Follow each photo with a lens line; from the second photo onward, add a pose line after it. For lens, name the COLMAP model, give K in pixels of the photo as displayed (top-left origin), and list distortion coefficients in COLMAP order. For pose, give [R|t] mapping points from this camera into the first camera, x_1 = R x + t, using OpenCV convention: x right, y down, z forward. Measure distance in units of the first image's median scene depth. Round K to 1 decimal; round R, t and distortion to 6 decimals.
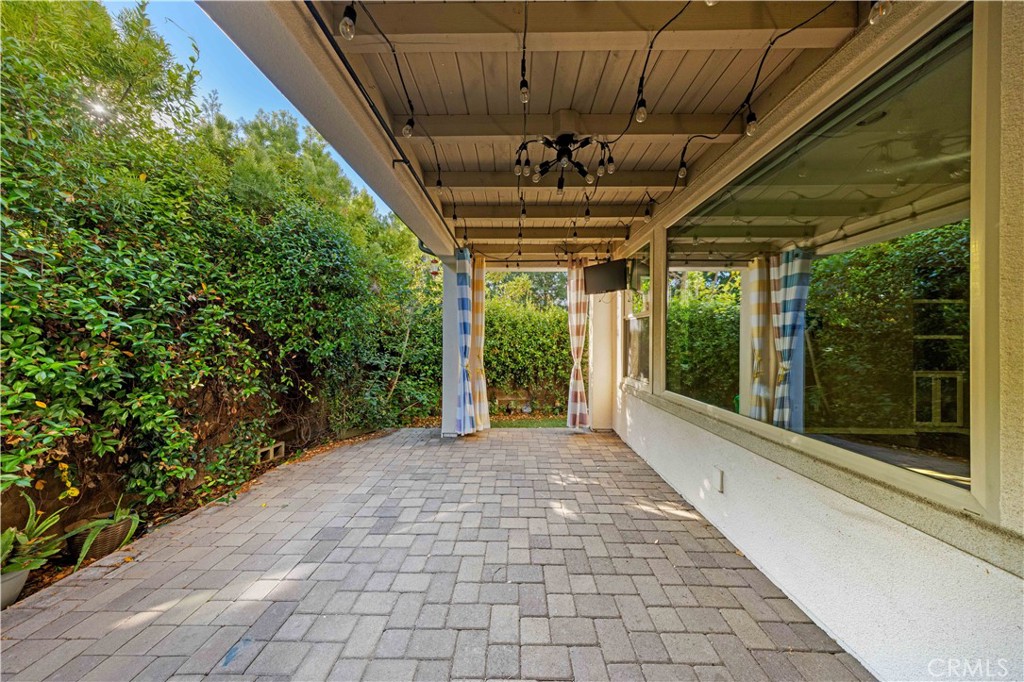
lens RADIAL K [[312.1, 0, 512.6], [0, 312.1, 340.7], [0, 0, 1]] dist [-0.000289, -0.000041]
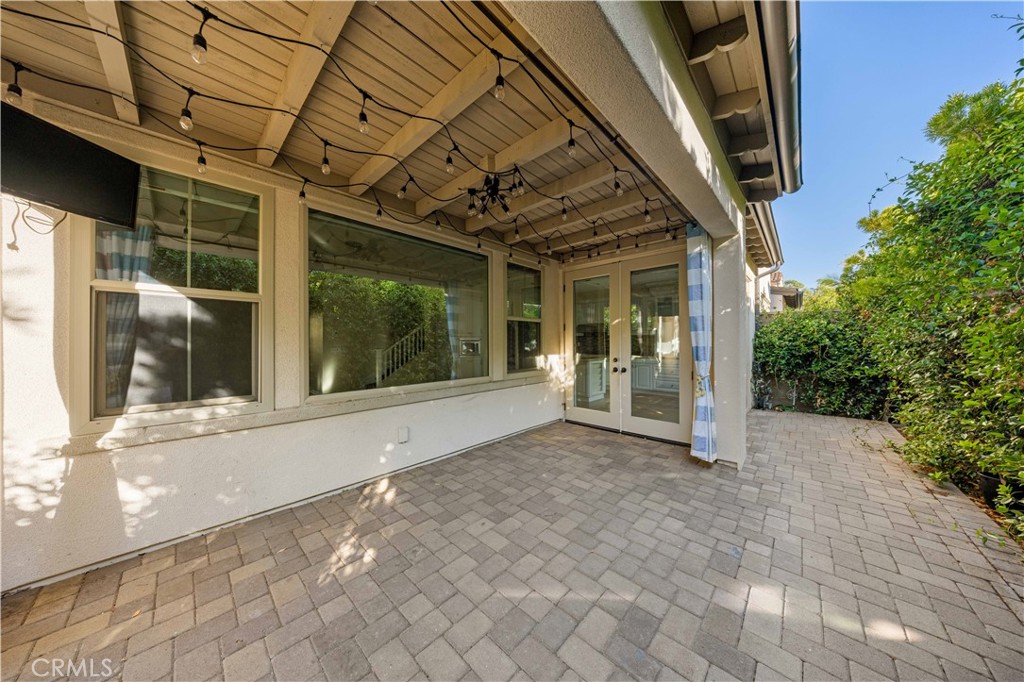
lens RADIAL K [[316.4, 0, 509.1], [0, 316.4, 340.2], [0, 0, 1]] dist [-0.005531, -0.000093]
pose [[-0.736367, -0.002679, 0.676577, -0.618732], [-0.001546, 0.999996, 0.002278, 0.005292], [-0.676581, 0.000631, -0.736368, 1.576542]]
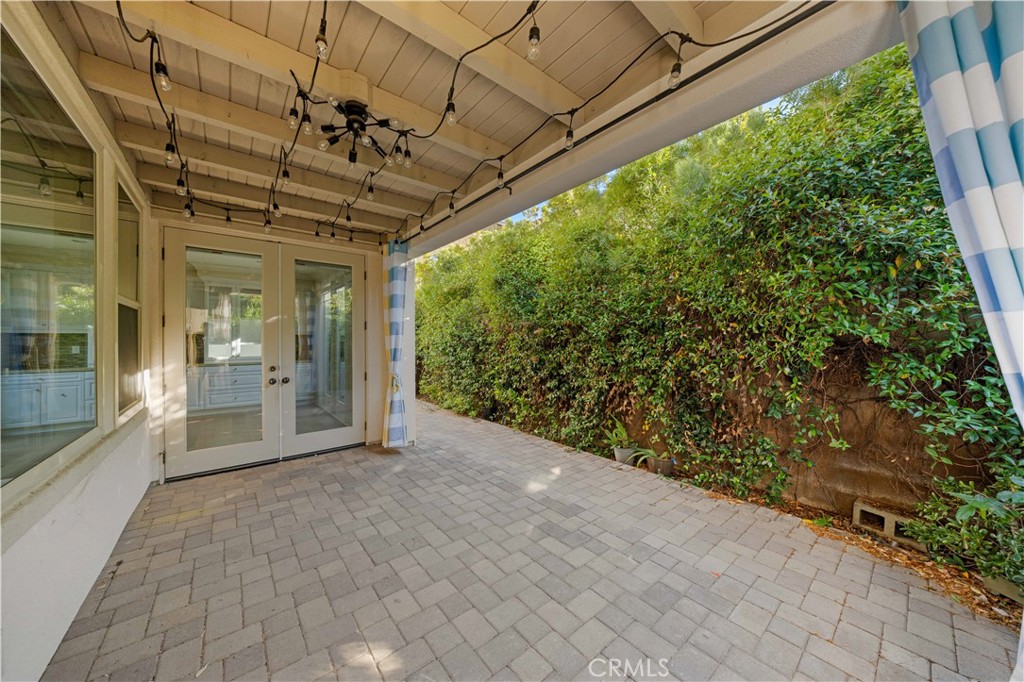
lens RADIAL K [[345.6, 0, 505.8], [0, 345.6, 339.5], [0, 0, 1]] dist [-0.000729, -0.000123]
pose [[-0.765671, -0.002150, -0.643229, 0.385434], [-0.001561, 0.999998, -0.001485, -0.006813], [0.643231, -0.000133, -0.765672, 1.657625]]
